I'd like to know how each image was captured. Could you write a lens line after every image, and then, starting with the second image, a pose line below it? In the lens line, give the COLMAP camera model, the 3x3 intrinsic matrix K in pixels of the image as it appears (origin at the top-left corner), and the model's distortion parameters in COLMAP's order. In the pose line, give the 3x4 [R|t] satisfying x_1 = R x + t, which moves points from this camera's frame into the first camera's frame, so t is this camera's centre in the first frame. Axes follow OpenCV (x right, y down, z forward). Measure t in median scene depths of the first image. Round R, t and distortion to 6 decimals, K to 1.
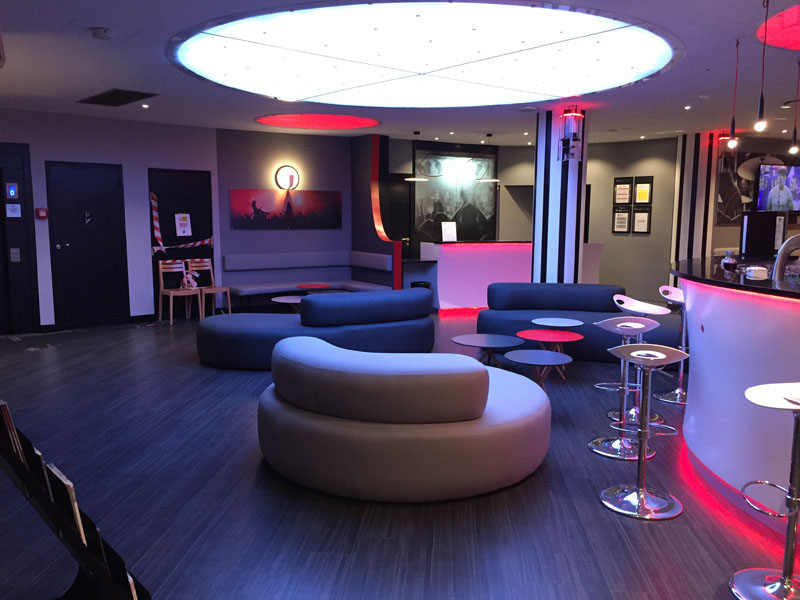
lens RADIAL K [[686.9, 0, 400.0], [0, 686.9, 300.0], [0, 0, 1]] dist [0.075837, -0.105662]
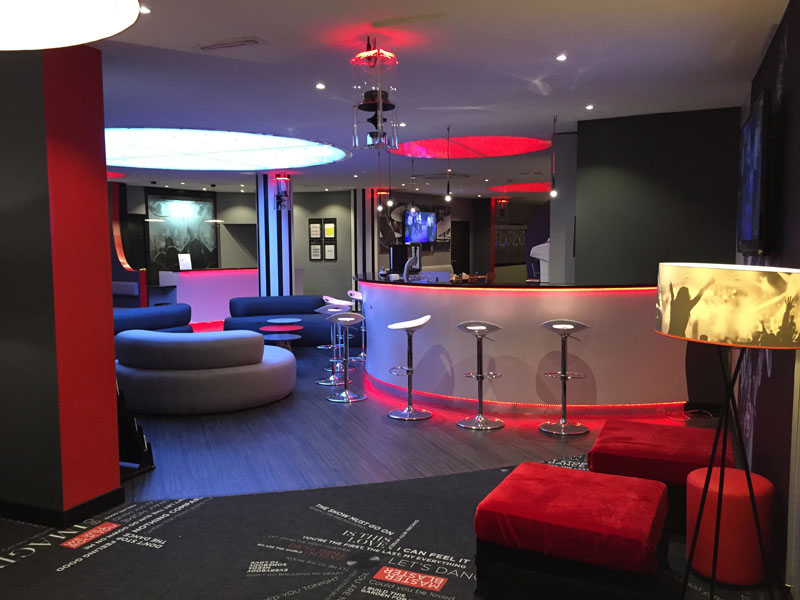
lens RADIAL K [[686.9, 0, 400.0], [0, 686.9, 300.0], [0, 0, 1]] dist [0.075837, -0.105662]
pose [[0.902587, -0.049442, 0.427660, -0.111963], [0.068487, 0.997223, -0.029253, 0.031273], [-0.425026, 0.055692, 0.903466, -0.277107]]
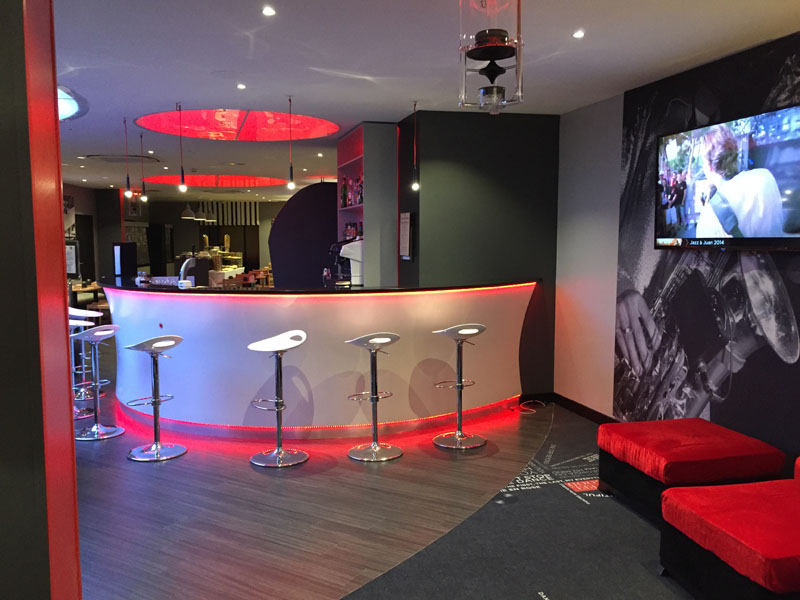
lens RADIAL K [[686.9, 0, 400.0], [0, 686.9, 300.0], [0, 0, 1]] dist [0.075837, -0.105662]
pose [[0.453351, -0.088672, 0.886910, -0.224905], [0.123290, 0.991713, 0.036129, -0.000683], [-0.882764, 0.092968, 0.460527, -0.035193]]
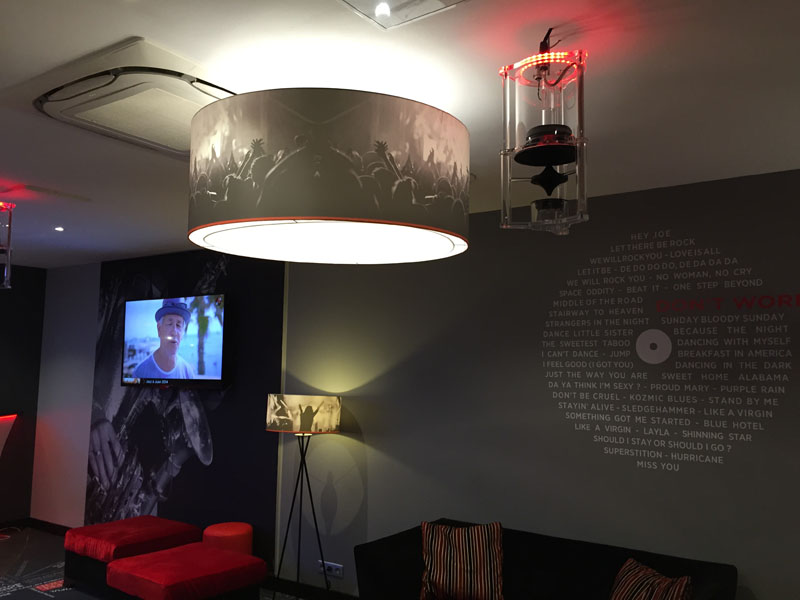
lens RADIAL K [[686.9, 0, 400.0], [0, 686.9, 300.0], [0, 0, 1]] dist [0.075837, -0.105662]
pose [[-0.215966, 0.085636, 0.972638, -0.377326], [0.113847, 0.991560, -0.062023, -0.005807], [-0.969741, 0.097337, -0.223893, -0.082854]]
